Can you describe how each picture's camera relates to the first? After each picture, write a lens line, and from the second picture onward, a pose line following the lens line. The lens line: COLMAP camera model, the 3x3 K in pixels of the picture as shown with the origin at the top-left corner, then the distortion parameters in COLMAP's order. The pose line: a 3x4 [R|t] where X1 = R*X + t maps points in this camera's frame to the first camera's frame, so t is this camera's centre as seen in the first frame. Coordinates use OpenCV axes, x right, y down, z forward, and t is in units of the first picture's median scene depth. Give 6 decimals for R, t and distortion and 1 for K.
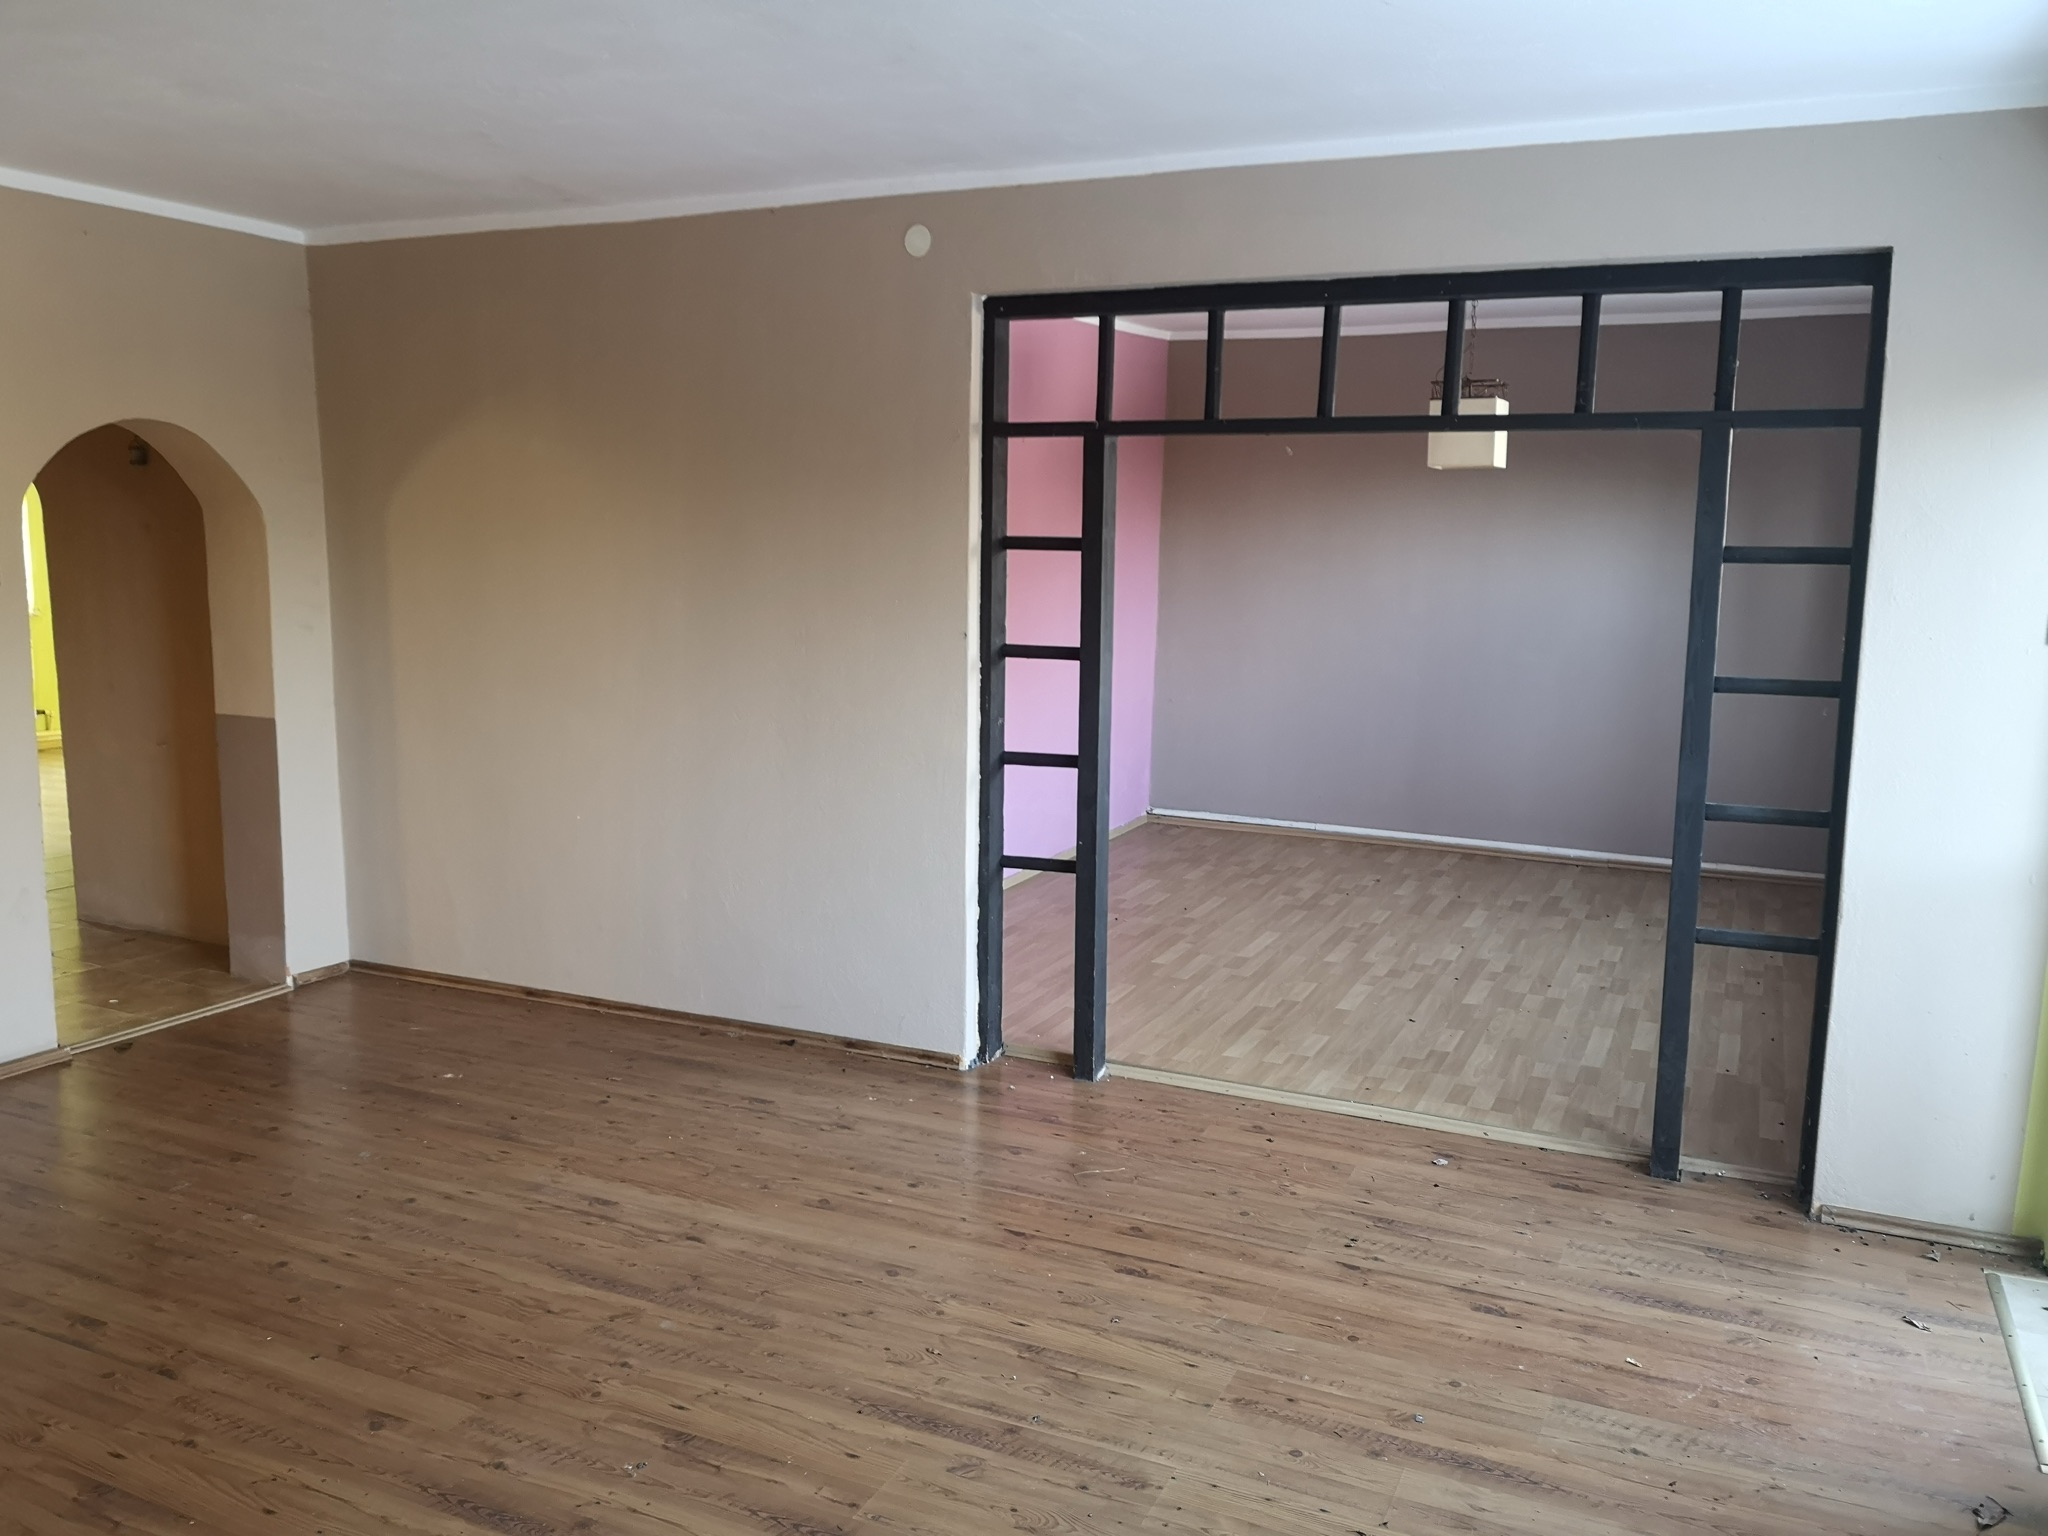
lens RADIAL K [[1608.1, 0, 1024.0], [0, 1608.1, 768.0], [0, 0, 1]] dist [0.036000, 0.001550]
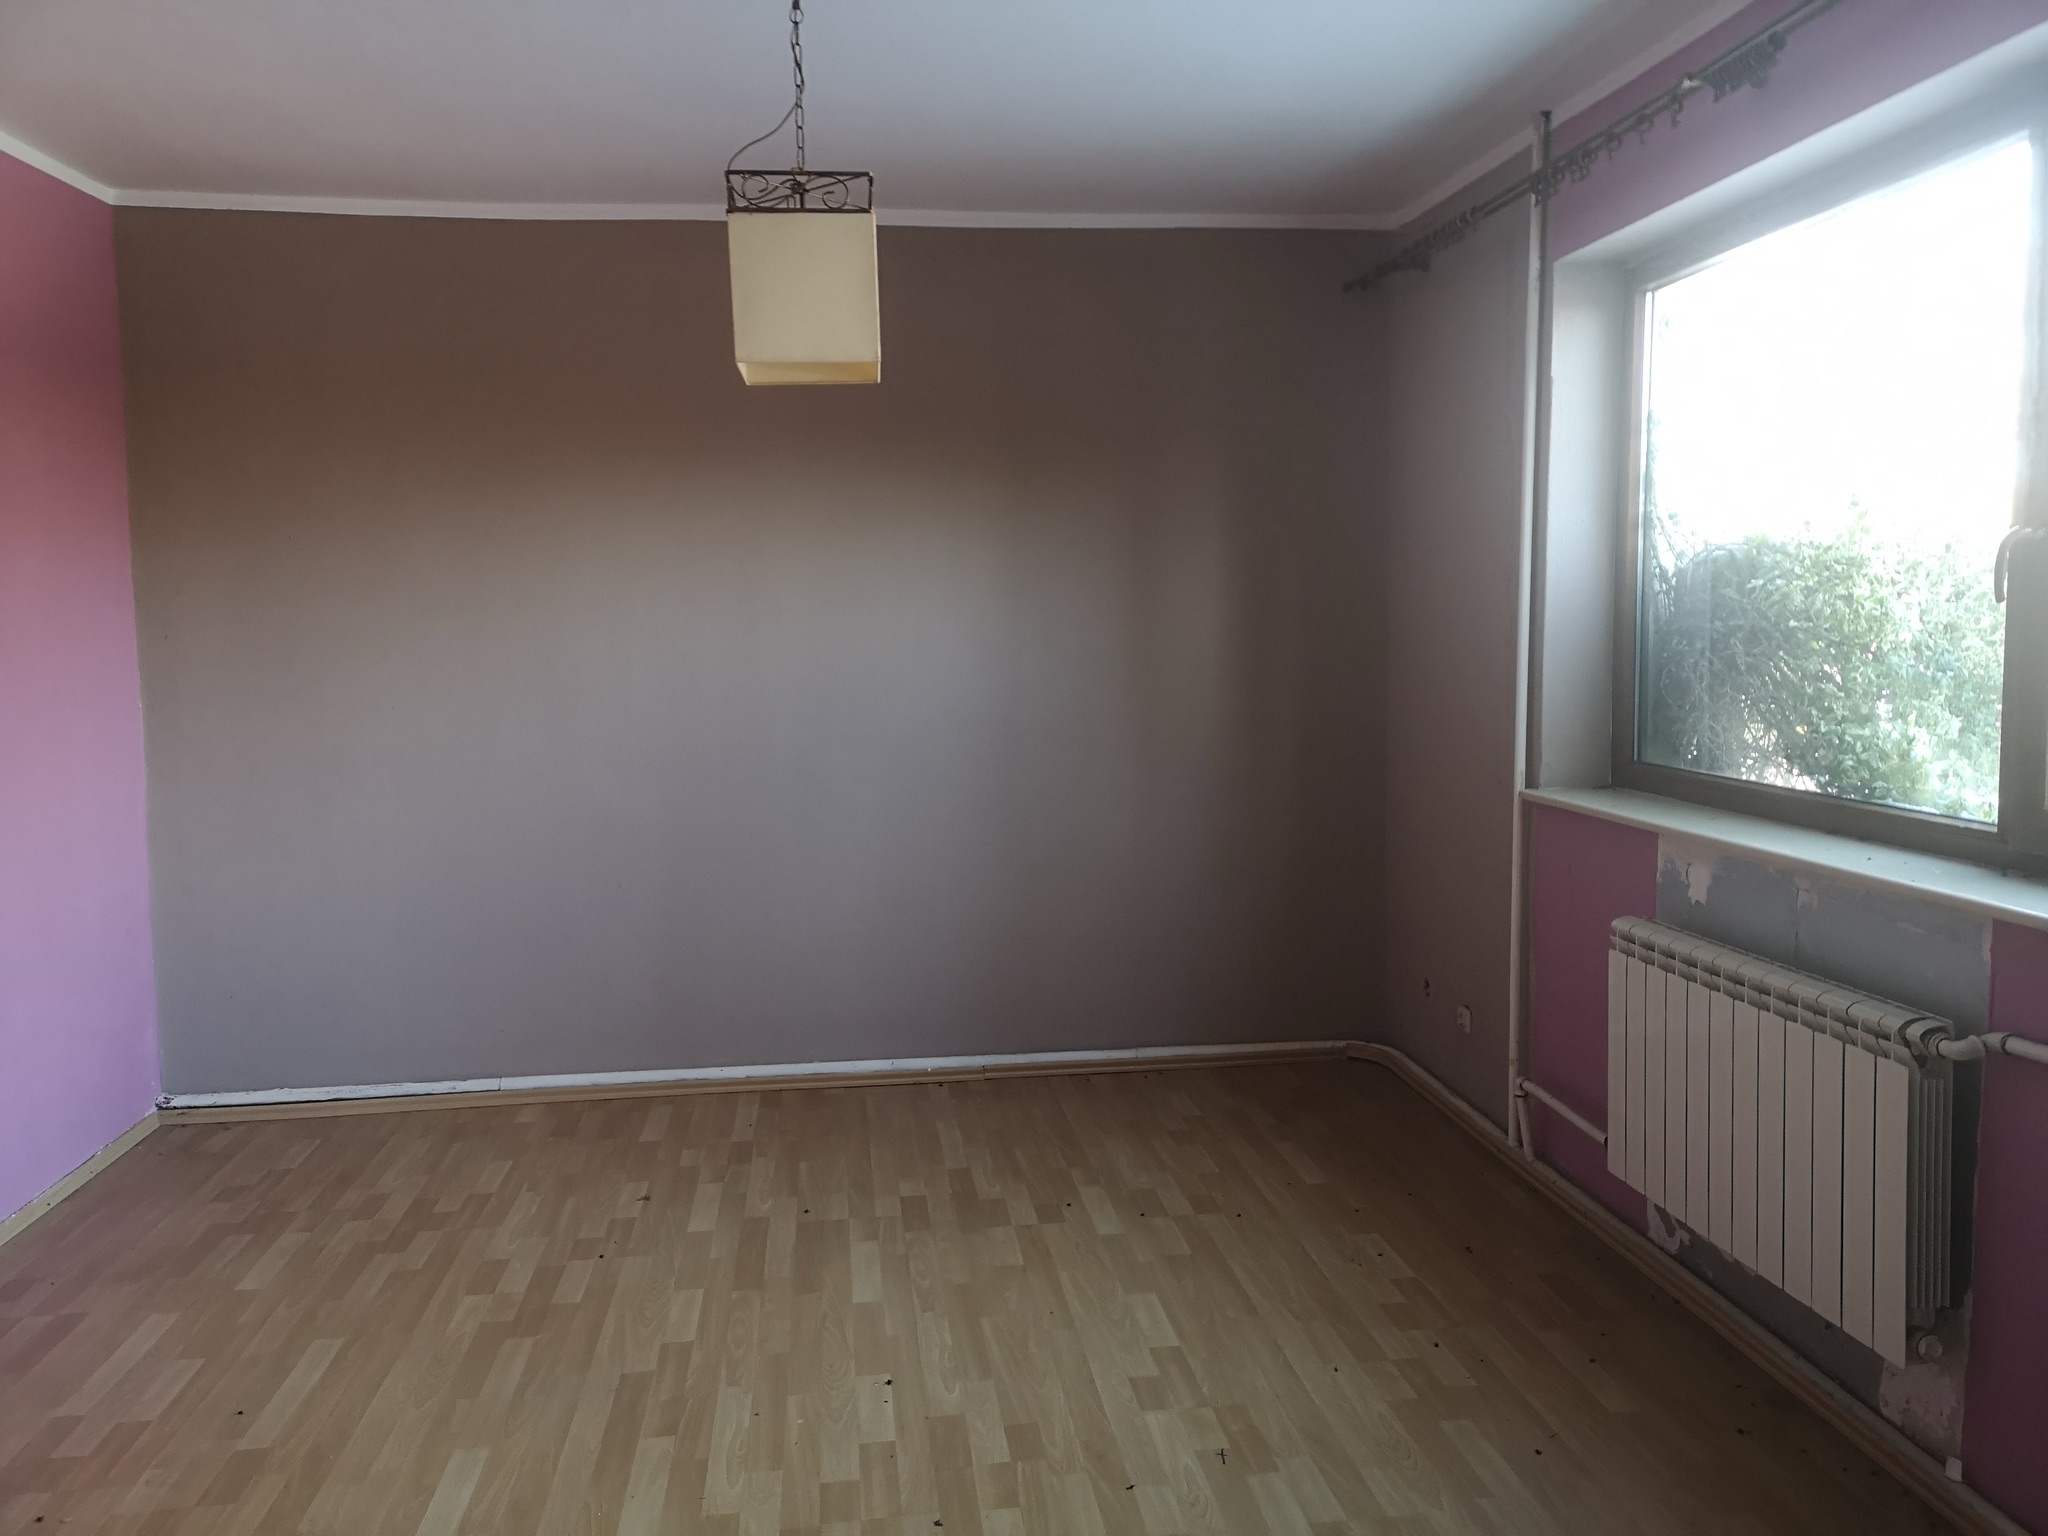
lens RADIAL K [[1608.1, 0, 1024.0], [0, 1608.1, 768.0], [0, 0, 1]] dist [0.036000, 0.001550]
pose [[0.853595, -0.078974, 0.514916, 0.061835], [0.107968, 0.993800, -0.026561, -0.042980], [-0.509626, 0.078267, 0.856829, 0.461312]]
